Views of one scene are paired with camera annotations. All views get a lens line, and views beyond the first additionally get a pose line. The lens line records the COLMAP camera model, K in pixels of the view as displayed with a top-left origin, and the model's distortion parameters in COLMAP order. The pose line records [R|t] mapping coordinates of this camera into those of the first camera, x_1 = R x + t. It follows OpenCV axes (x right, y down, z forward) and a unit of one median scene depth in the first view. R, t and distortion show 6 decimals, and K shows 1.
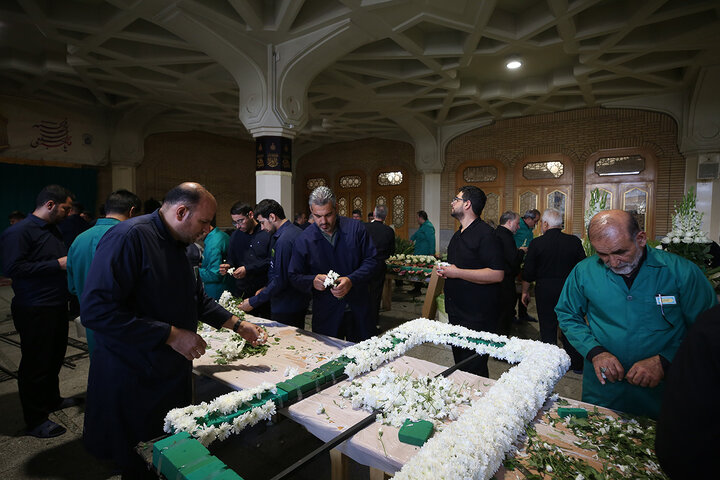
lens RADIAL K [[384.3, 0, 354.8], [0, 384.3, 238.9], [0, 0, 1]] dist [-0.049058, 0.022129]
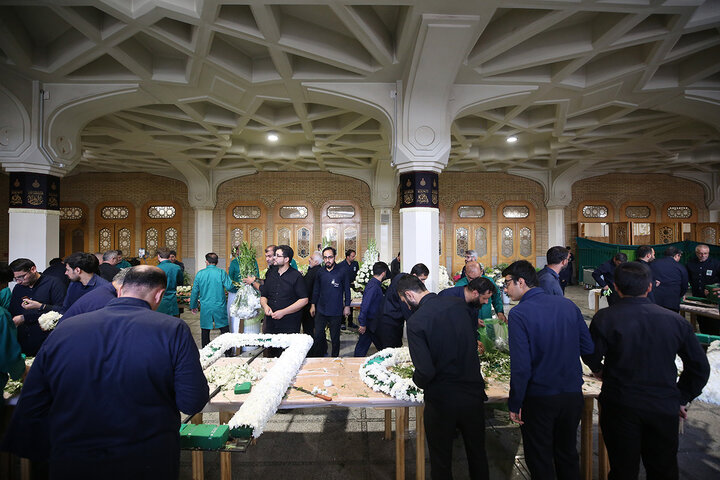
lens RADIAL K [[340.4, 0, 361.1], [0, 340.4, 231.3], [0, 0, 1]] dist [-0.005048, -0.000379]
pose [[0.793063, 0.006930, 0.609100, -0.076478], [0.042190, 0.996909, -0.066275, -0.028815], [-0.607676, 0.078258, 0.790320, -0.146494]]
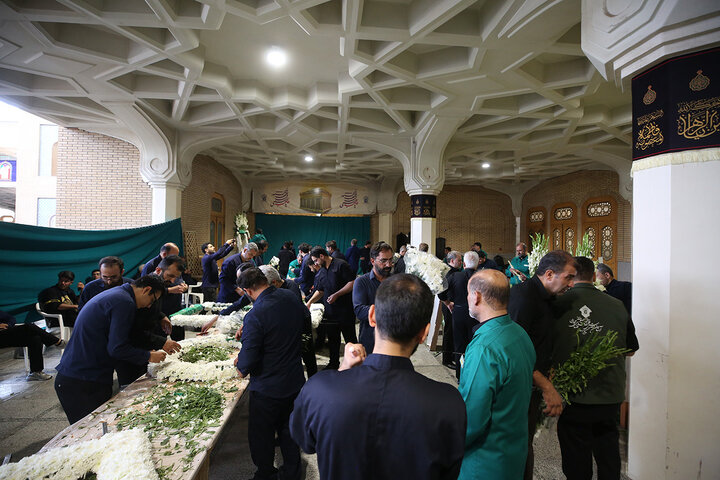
lens RADIAL K [[340.4, 0, 361.1], [0, 340.4, 231.3], [0, 0, 1]] dist [-0.005048, -0.000379]
pose [[0.646070, -0.013692, -0.763156, 0.607322], [-0.051555, 0.996773, -0.061529, -0.028659], [0.761535, 0.079097, 0.643279, -0.019388]]
